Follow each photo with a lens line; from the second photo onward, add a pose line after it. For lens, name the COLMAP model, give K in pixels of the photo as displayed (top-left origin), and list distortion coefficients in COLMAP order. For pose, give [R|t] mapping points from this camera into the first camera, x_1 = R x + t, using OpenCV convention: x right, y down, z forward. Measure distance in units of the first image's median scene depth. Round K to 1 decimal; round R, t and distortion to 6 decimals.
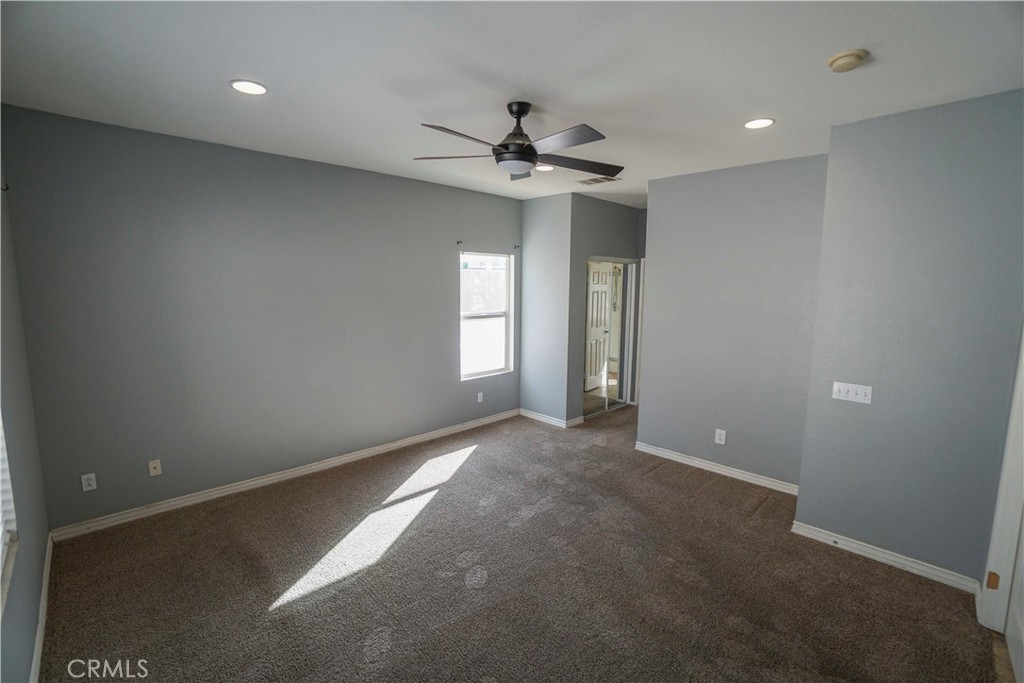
lens RADIAL K [[451.6, 0, 508.5], [0, 451.6, 337.6], [0, 0, 1]] dist [-0.065883, 0.022440]
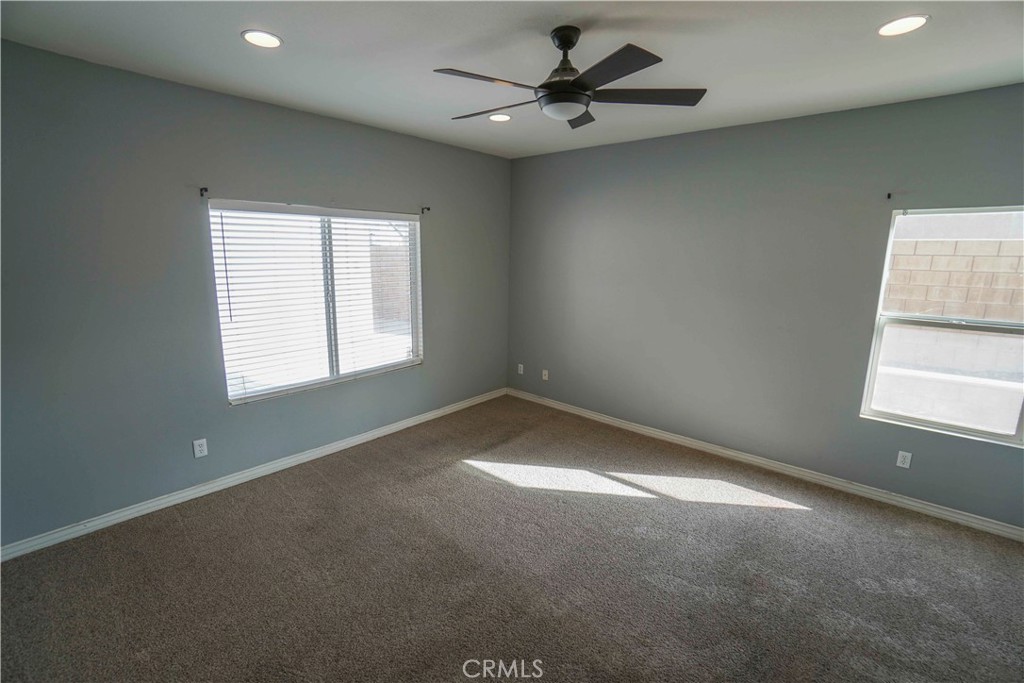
lens RADIAL K [[451.6, 0, 508.5], [0, 451.6, 337.6], [0, 0, 1]] dist [-0.065883, 0.022440]
pose [[0.058457, 0.173776, -0.983049, 0.604064], [-0.134624, 0.977110, 0.164721, -0.063391], [0.989171, 0.122712, 0.080514, 0.599249]]
